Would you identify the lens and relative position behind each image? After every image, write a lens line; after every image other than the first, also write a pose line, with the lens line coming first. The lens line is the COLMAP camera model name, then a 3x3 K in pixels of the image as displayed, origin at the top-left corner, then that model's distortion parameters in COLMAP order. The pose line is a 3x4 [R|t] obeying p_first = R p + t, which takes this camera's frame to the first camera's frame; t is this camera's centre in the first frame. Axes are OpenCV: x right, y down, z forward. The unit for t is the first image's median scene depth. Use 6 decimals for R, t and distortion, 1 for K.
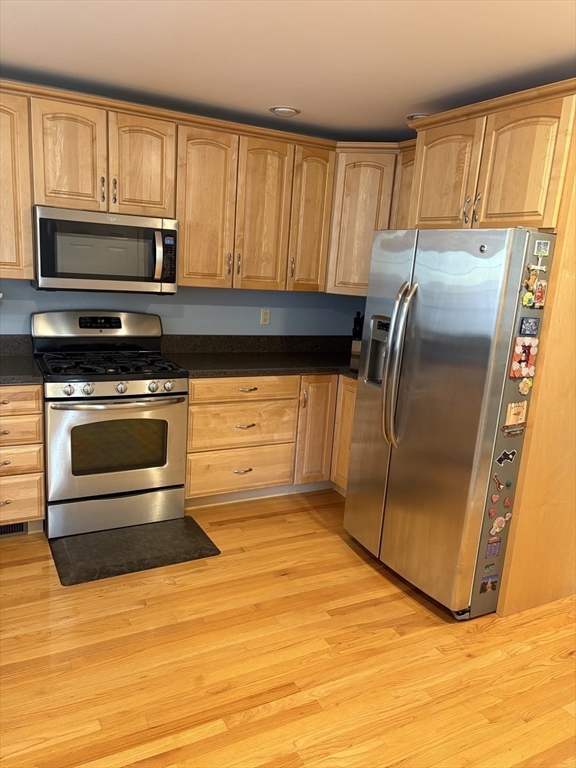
lens RADIAL K [[583.3, 0, 284.6], [0, 583.3, 387.4], [0, 0, 1]] dist [0.069234, -0.069386]
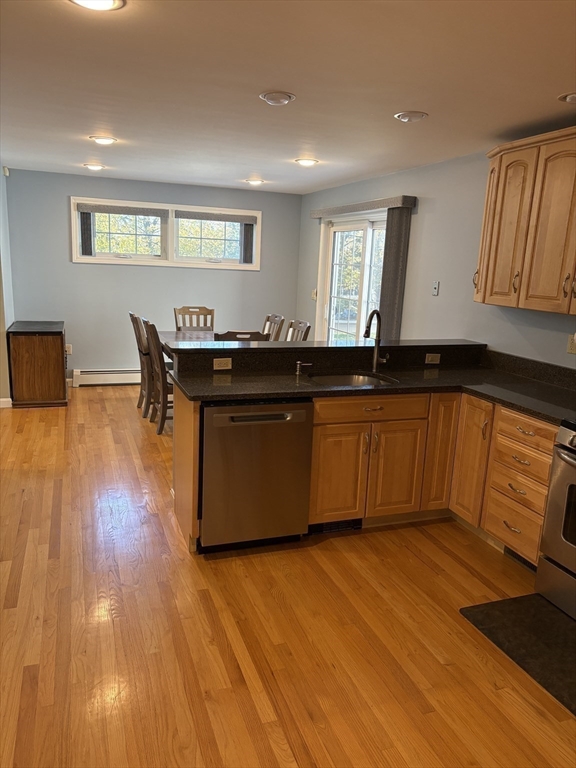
lens RADIAL K [[581.0, 0, 288.8], [0, 581.0, 386.3], [0, 0, 1]] dist [0.067496, -0.080273]
pose [[-0.130833, 0.139925, -0.981480, 0.540007], [-0.265575, 0.948862, 0.170676, -0.109445], [0.955172, 0.282986, -0.086982, 0.632833]]
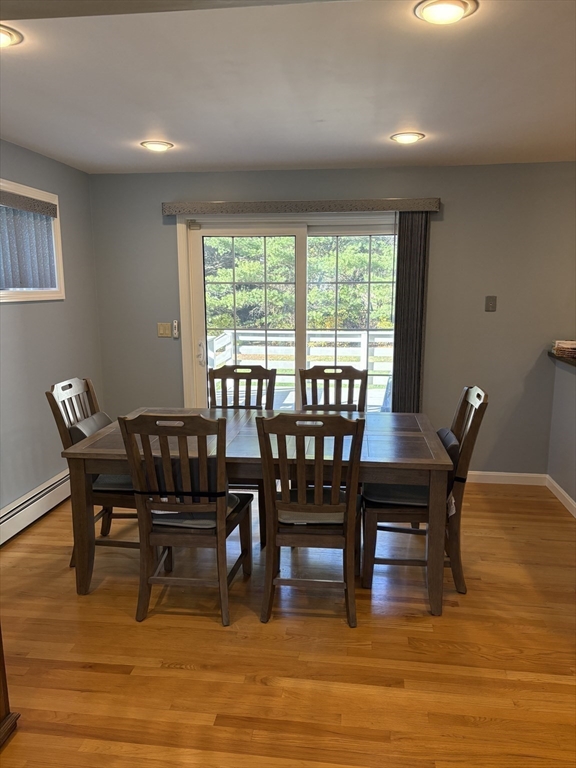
lens RADIAL K [[581.0, 0, 288.8], [0, 581.0, 386.3], [0, 0, 1]] dist [0.067496, -0.080273]
pose [[0.820197, 0.032405, -0.571162, -0.658004], [-0.067594, 0.996890, -0.040506, 0.101082], [0.568073, 0.071830, 0.819837, -0.641165]]
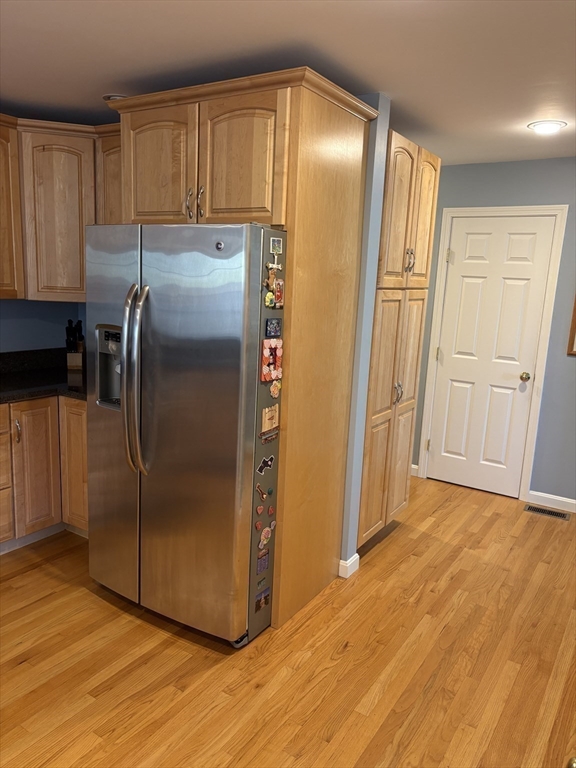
lens RADIAL K [[581.0, 0, 288.8], [0, 581.0, 386.3], [0, 0, 1]] dist [0.067496, -0.080273]
pose [[0.872106, -0.118632, 0.474718, -0.020373], [0.119361, 0.992435, 0.028730, -0.026054], [-0.474535, 0.031608, 0.879669, 0.124453]]
